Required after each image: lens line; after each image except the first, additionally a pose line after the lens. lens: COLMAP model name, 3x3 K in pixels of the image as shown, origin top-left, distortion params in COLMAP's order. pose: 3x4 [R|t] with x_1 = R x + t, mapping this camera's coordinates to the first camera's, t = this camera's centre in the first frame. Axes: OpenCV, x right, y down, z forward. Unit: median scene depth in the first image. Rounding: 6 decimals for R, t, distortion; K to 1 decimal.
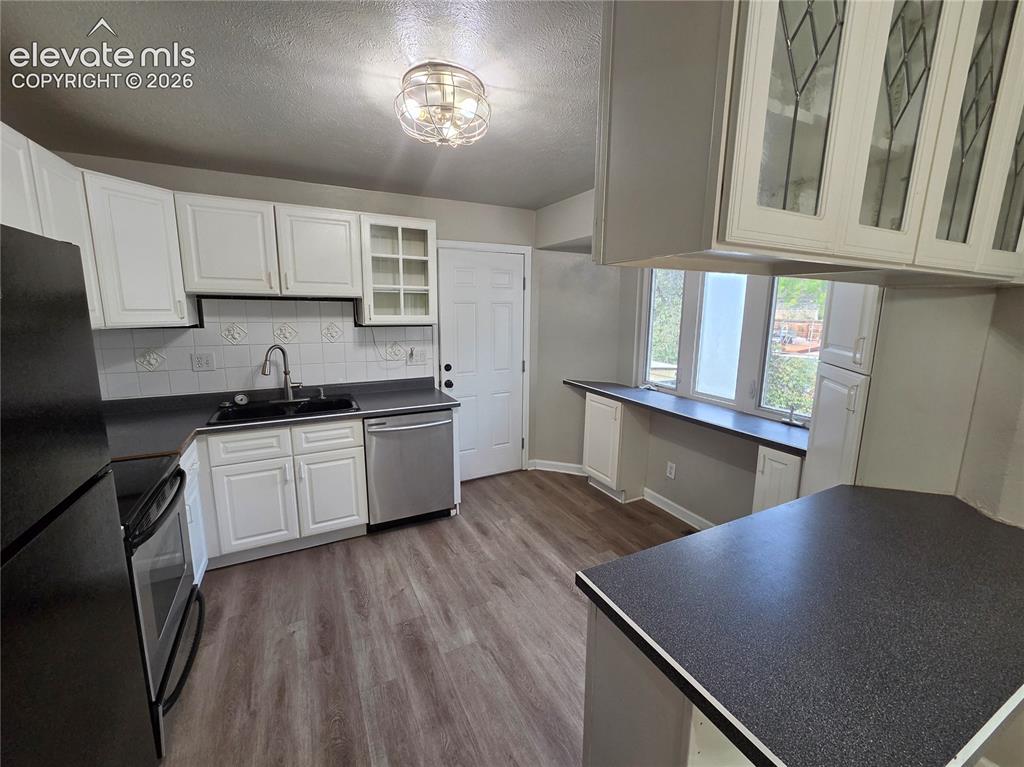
lens RADIAL K [[416.4, 0, 515.6], [0, 416.4, 382.2], [0, 0, 1]] dist [-0.003929, -0.001914]
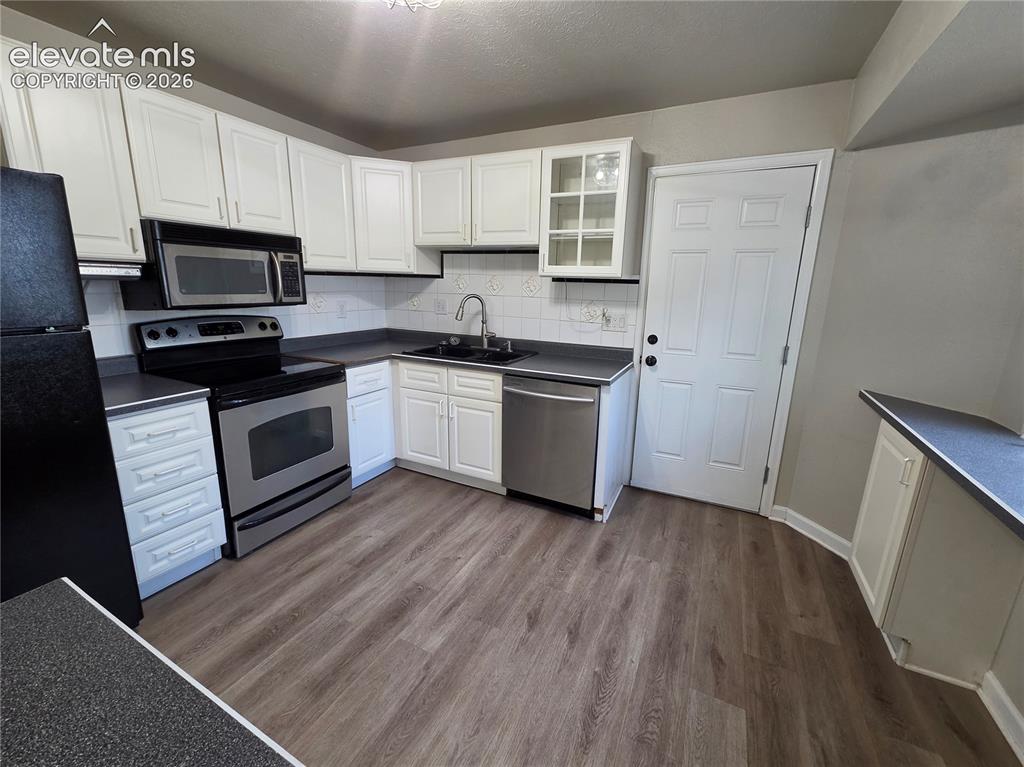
lens RADIAL K [[416.4, 0, 516.6], [0, 416.4, 380.8], [0, 0, 1]] dist [-0.003929, -0.001914]
pose [[0.592937, 0.188571, -0.782858, 0.374724], [-0.159915, 0.980405, 0.115035, -0.010863], [0.789210, 0.056982, 0.611474, 0.426080]]
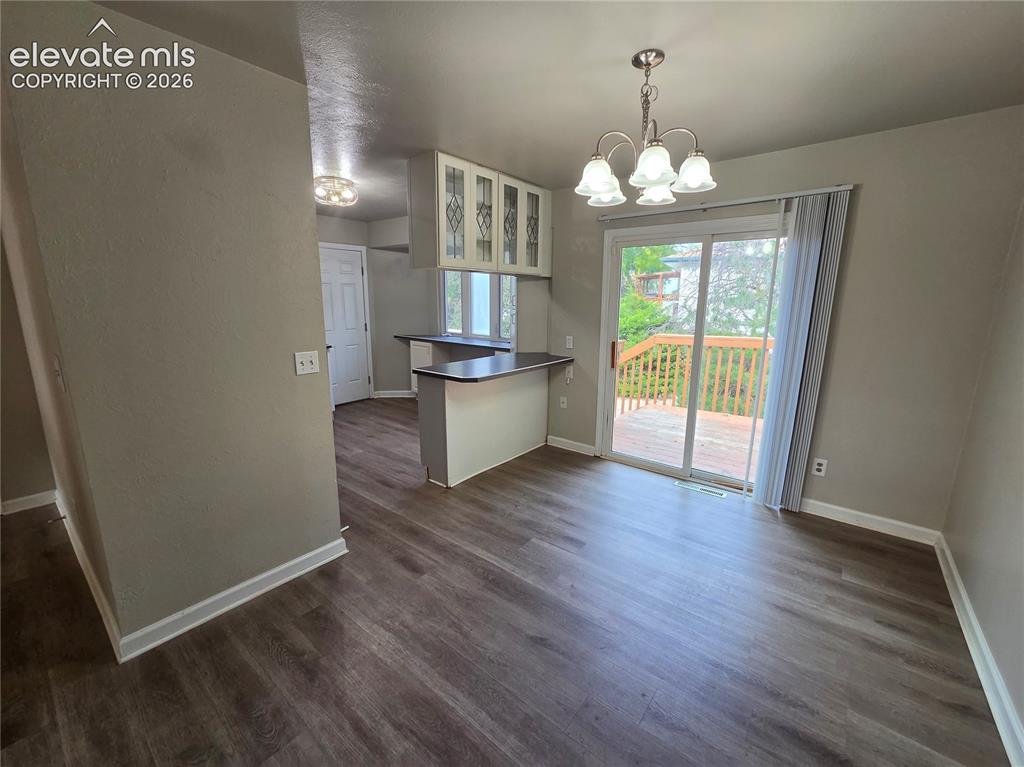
lens RADIAL K [[416.4, 0, 512.5], [0, 416.4, 379.7], [0, 0, 1]] dist [-0.003929, -0.001914]
pose [[0.913682, -0.081254, 0.398225, -0.151702], [0.070581, 0.996646, 0.041416, 0.171898], [-0.400254, -0.009734, 0.916352, -0.787152]]
